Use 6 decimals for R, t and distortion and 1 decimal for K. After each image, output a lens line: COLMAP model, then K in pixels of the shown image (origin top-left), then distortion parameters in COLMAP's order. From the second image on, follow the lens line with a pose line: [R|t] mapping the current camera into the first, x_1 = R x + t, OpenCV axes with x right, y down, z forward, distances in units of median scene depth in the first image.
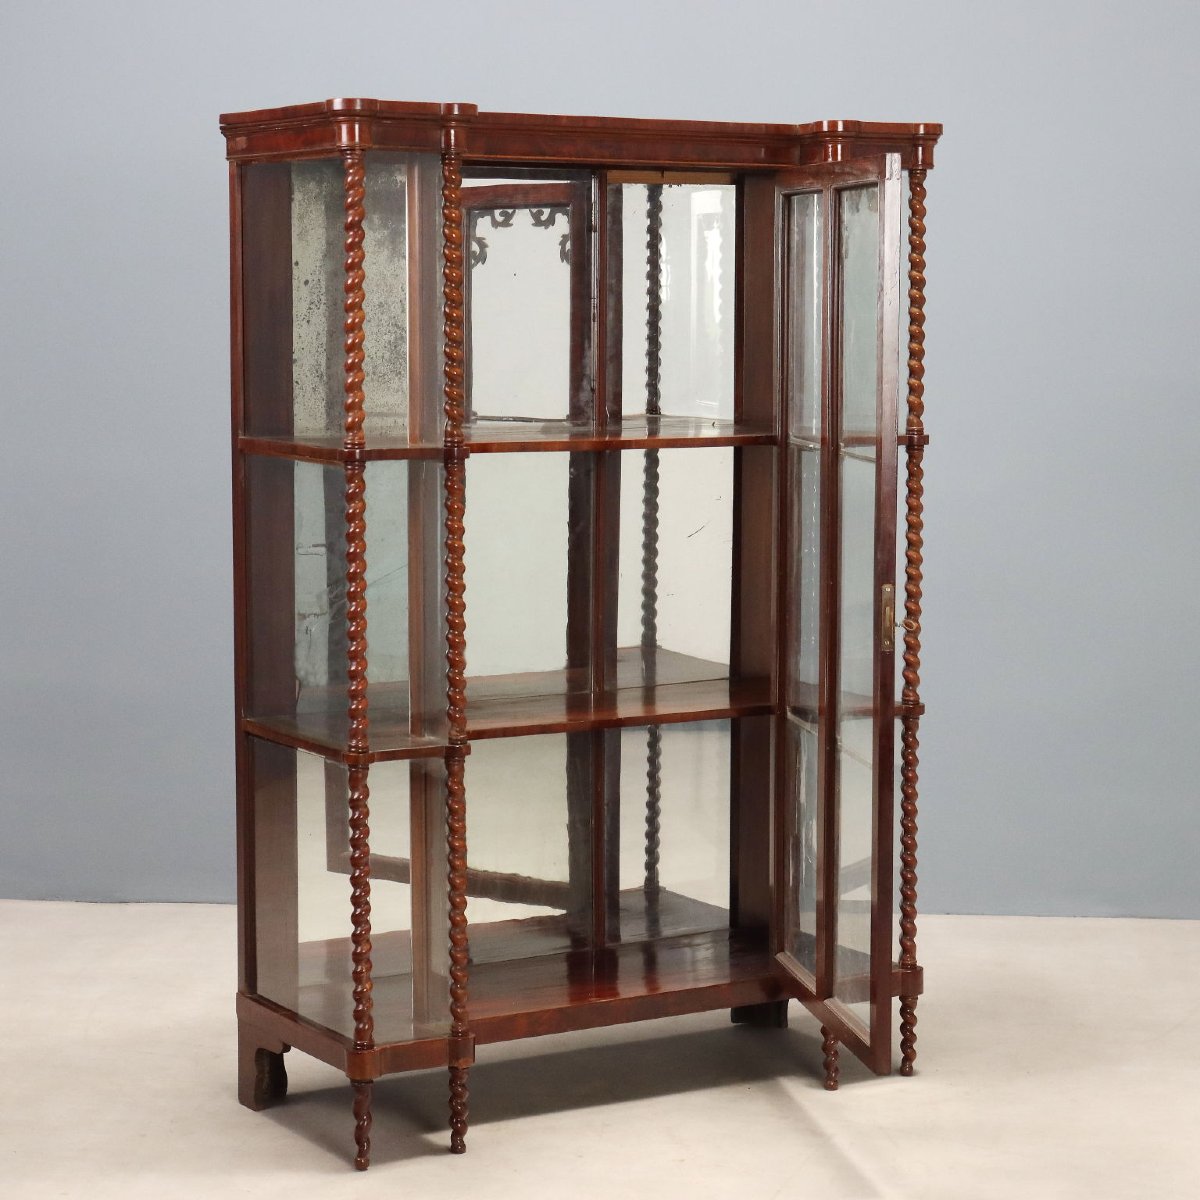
lens RADIAL K [[3032.2, 0, 601.3], [0, 3032.2, 609.5], [0, 0, 1]] dist [0.085792, 0.000000]
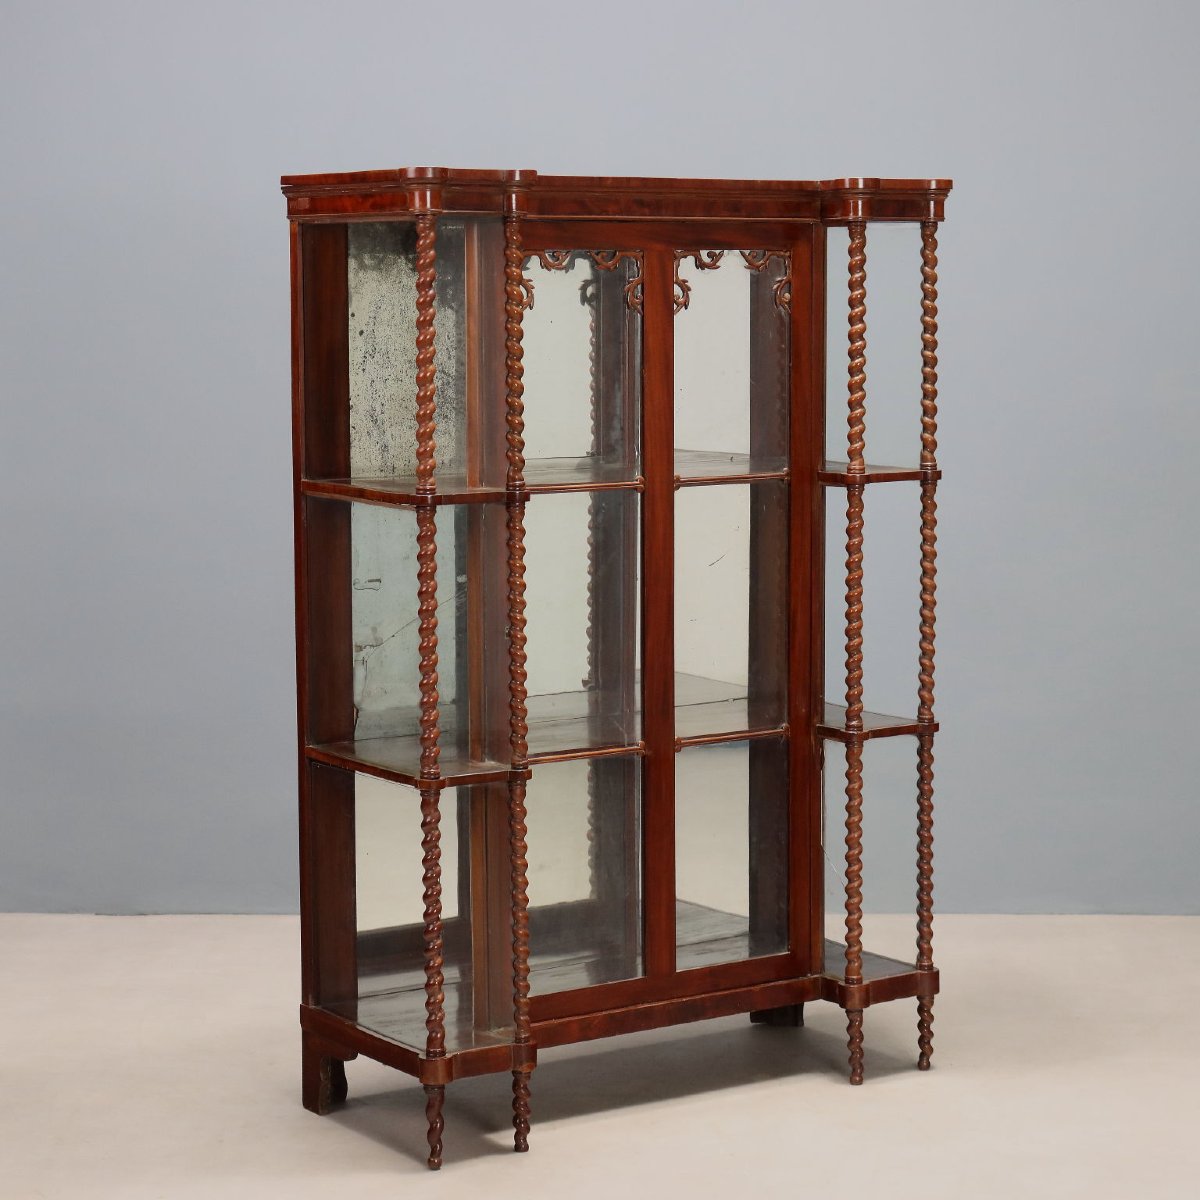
lens RADIAL K [[3061.7, 0, 599.2], [0, 3061.7, 602.8], [0, 0, 1]] dist [0.022275, 0.000000]
pose [[0.998675, -0.010572, 0.050360, -0.068796], [0.010362, 0.999937, 0.004422, -0.017317], [-0.050404, -0.003894, 0.998721, -0.070242]]
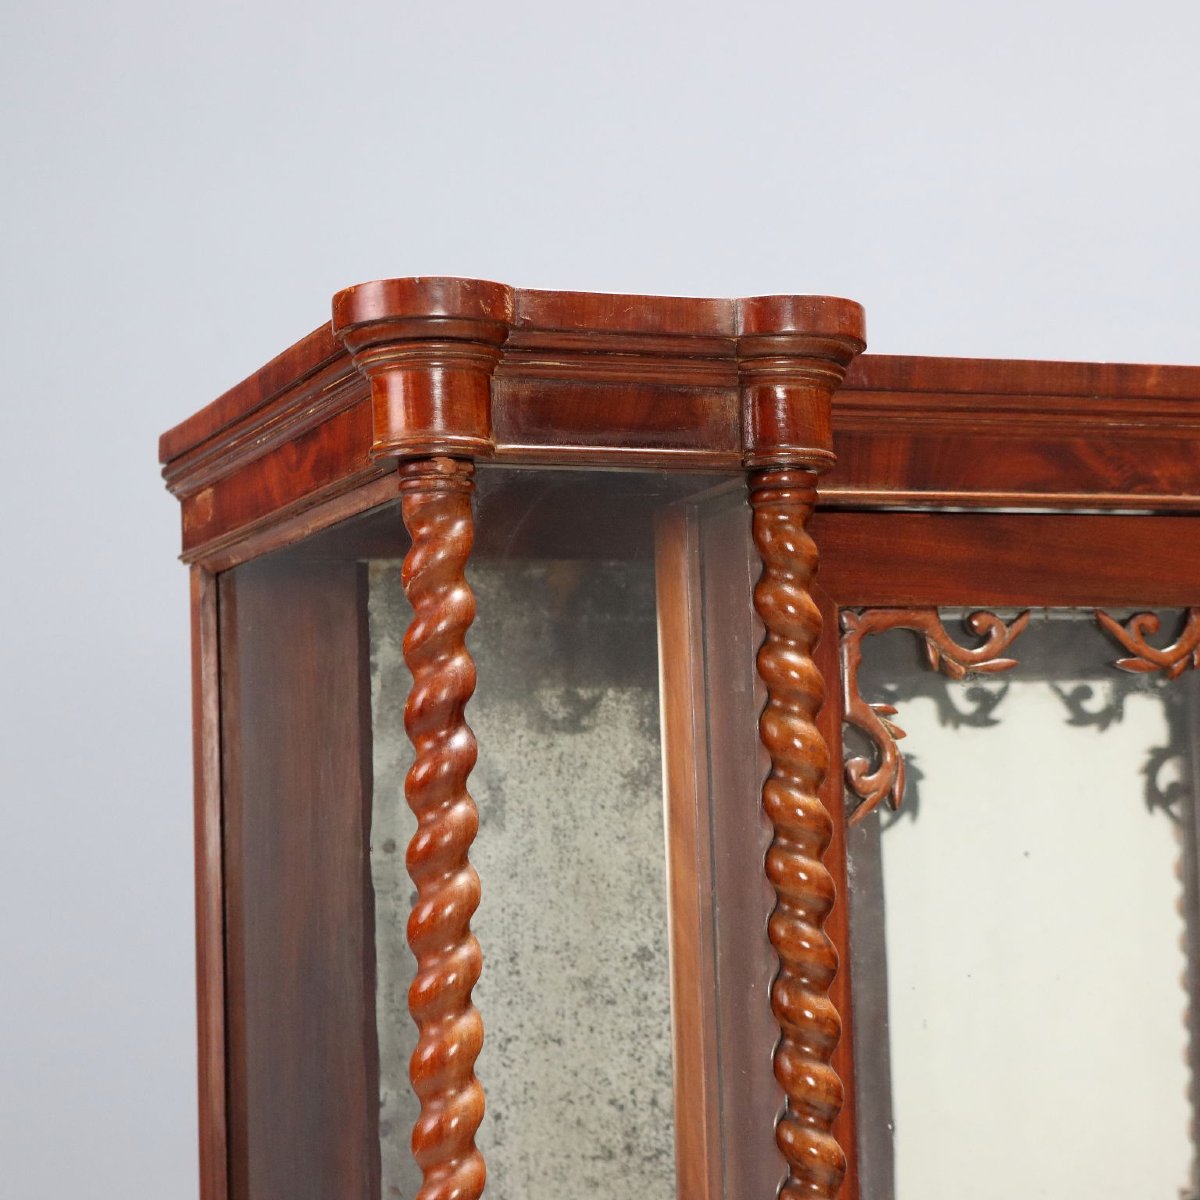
lens RADIAL K [[3061.7, 0, 603.5], [0, 3061.7, 592.3], [0, 0, 1]] dist [0.022275, 0.000000]
pose [[0.984459, -0.047433, -0.169087, -0.015117], [0.015583, 0.982629, -0.184924, -0.076737], [0.174921, 0.179415, 0.968097, 0.654819]]
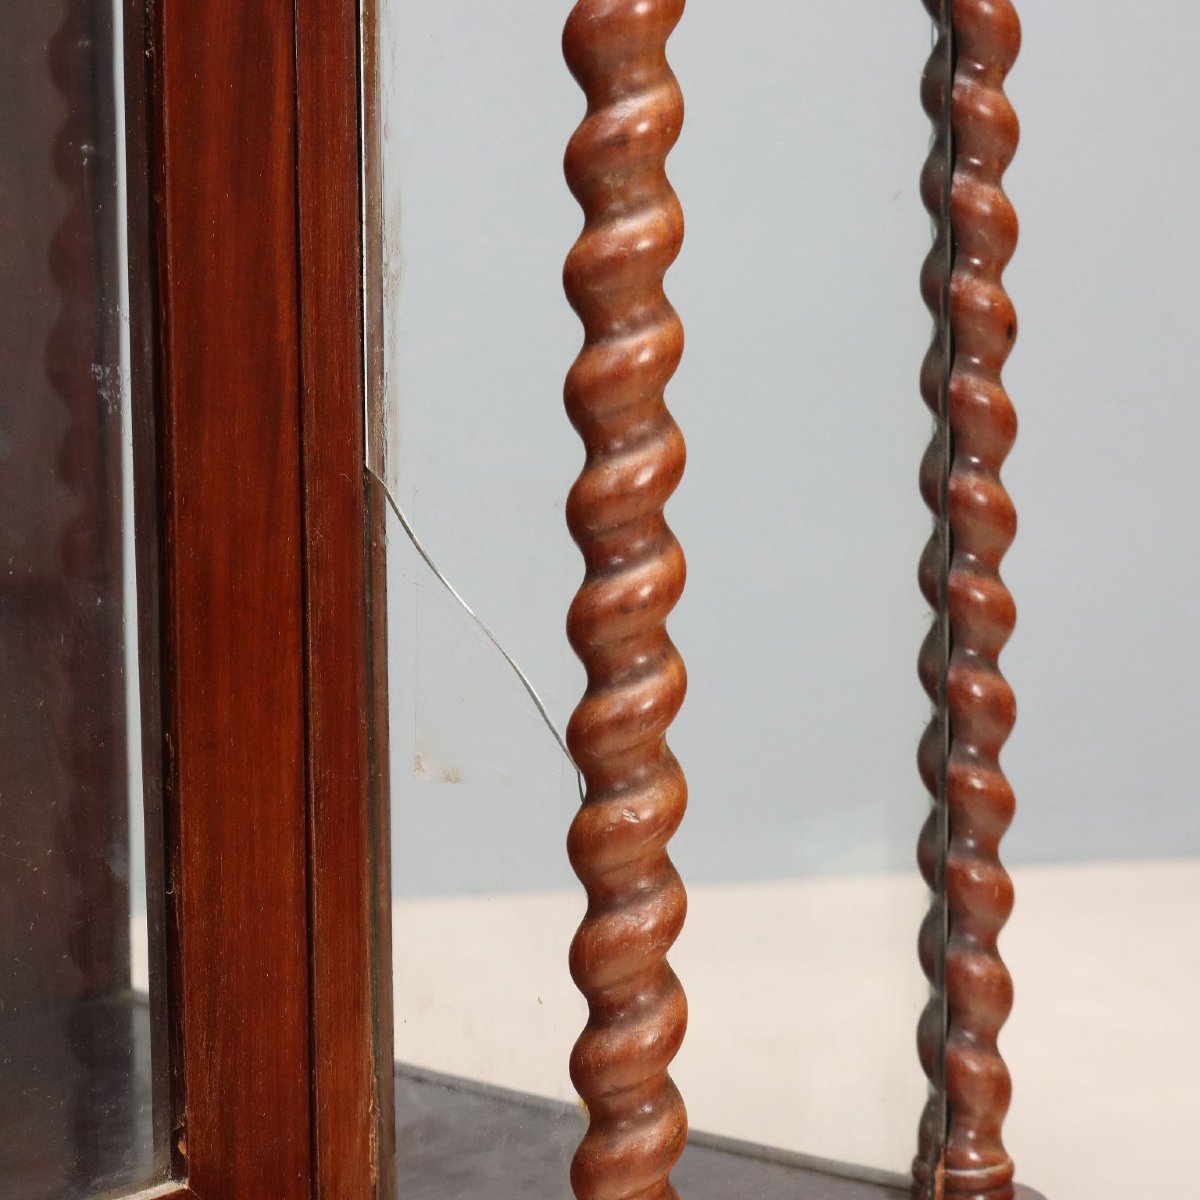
lens RADIAL K [[3061.7, 0, 598.8], [0, 3061.7, 601.2], [0, 0, 1]] dist [0.022275, 0.000000]
pose [[0.947935, -0.036704, 0.316342, 0.024795], [0.028496, 0.999127, 0.030536, 0.079235], [-0.317187, -0.019931, 0.948154, 0.869247]]
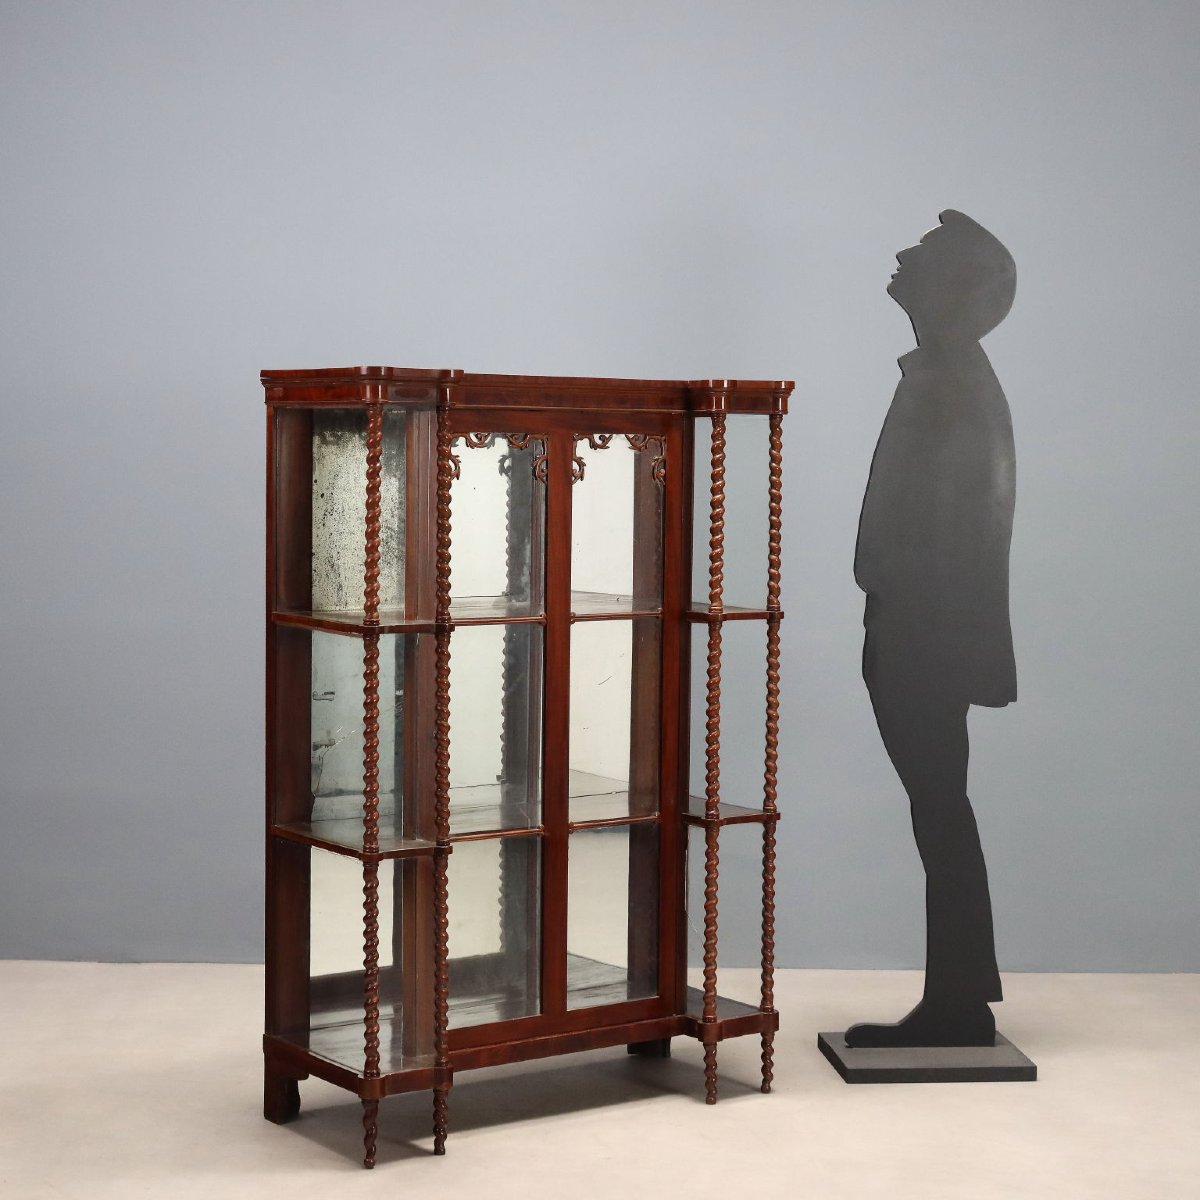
lens RADIAL K [[2545.4, 0, 599.6], [0, 2545.4, 592.8], [0, 0, 1]] dist [0.011816, 0.000000]
pose [[0.996725, 0.005967, 0.080642, -0.065668], [-0.002503, 0.999073, -0.042986, -0.017480], [-0.080823, 0.042643, 0.995816, -0.115119]]
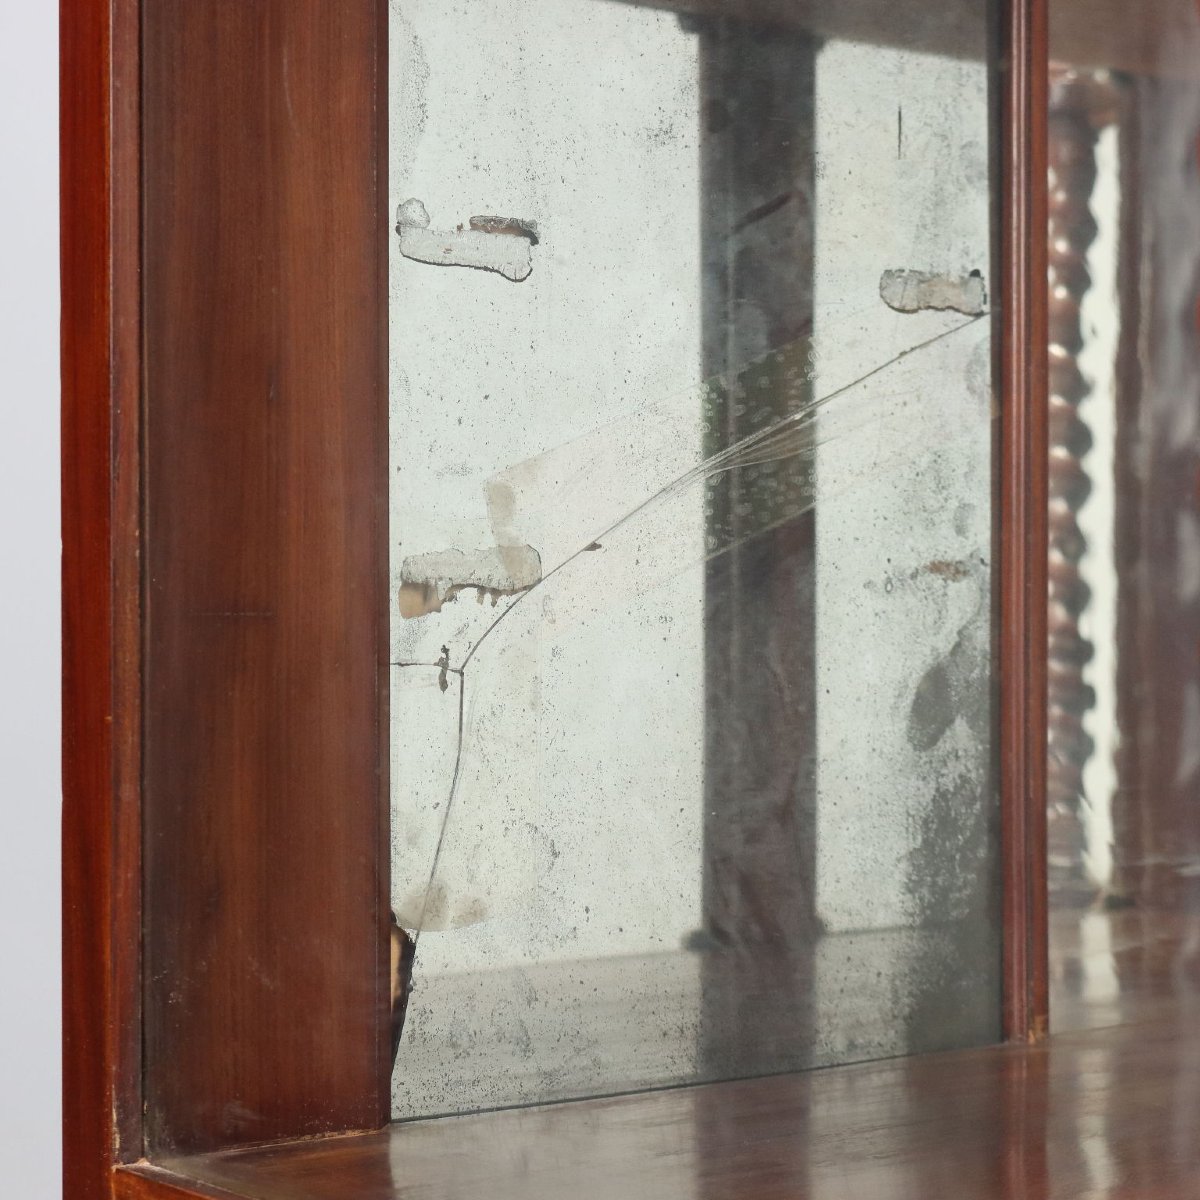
lens RADIAL K [[3061.7, 0, 599.6], [0, 3061.7, 600.2], [0, 0, 1]] dist [0.022275, 0.000000]
pose [[0.992350, -0.004695, 0.123371, -0.111355], [0.016854, 0.995074, -0.097695, 0.021431], [-0.122304, 0.099027, 0.987540, 0.814375]]
